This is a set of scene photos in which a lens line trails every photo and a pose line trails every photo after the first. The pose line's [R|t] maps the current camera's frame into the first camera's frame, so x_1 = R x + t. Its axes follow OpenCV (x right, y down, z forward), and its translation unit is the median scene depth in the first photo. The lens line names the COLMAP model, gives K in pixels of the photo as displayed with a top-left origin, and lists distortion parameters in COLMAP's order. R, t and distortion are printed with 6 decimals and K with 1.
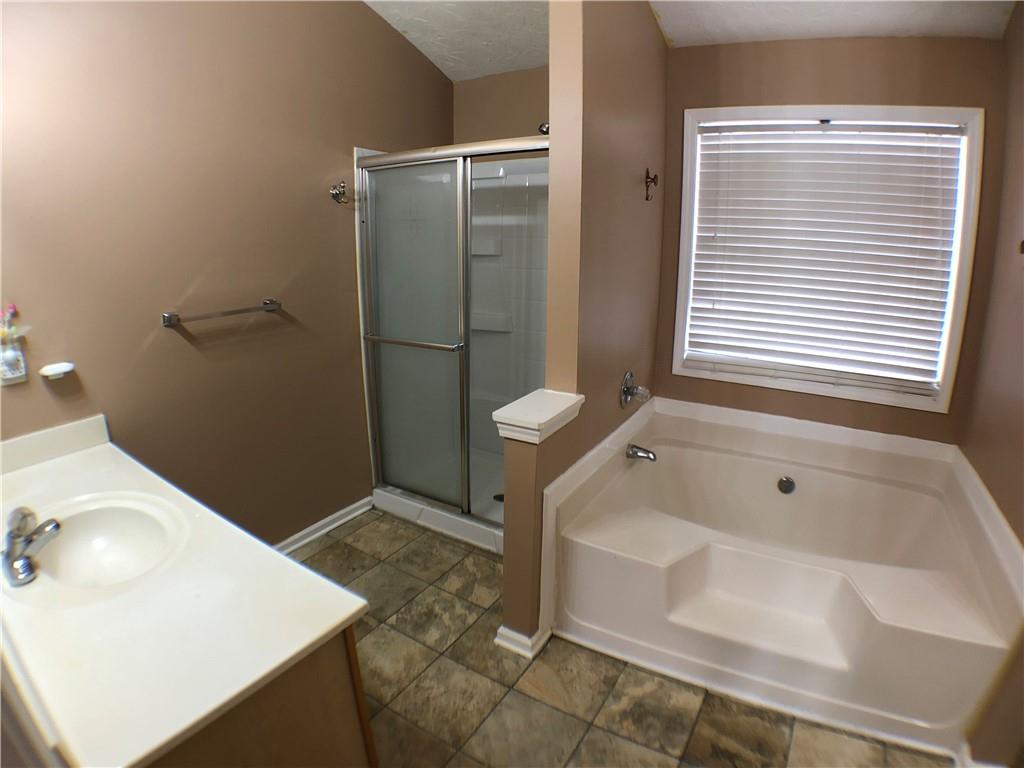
lens RADIAL K [[519.1, 0, 513.1], [0, 519.1, 378.4], [0, 0, 1]] dist [-0.180970, 0.031217]
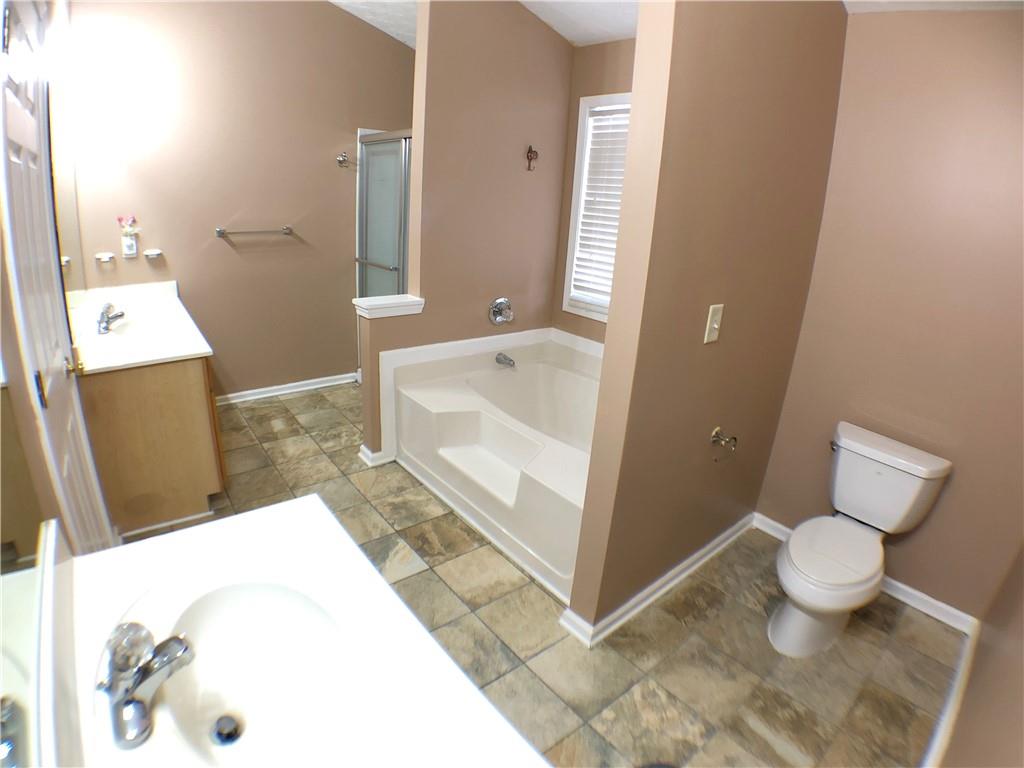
lens RADIAL K [[519.1, 0, 513.1], [0, 519.1, 378.4], [0, 0, 1]] dist [-0.180970, 0.031217]
pose [[0.944207, 0.161927, -0.286798, 0.853078], [-0.142999, 0.985988, 0.085906, 0.095438], [0.296690, -0.040101, 0.954132, -0.368969]]
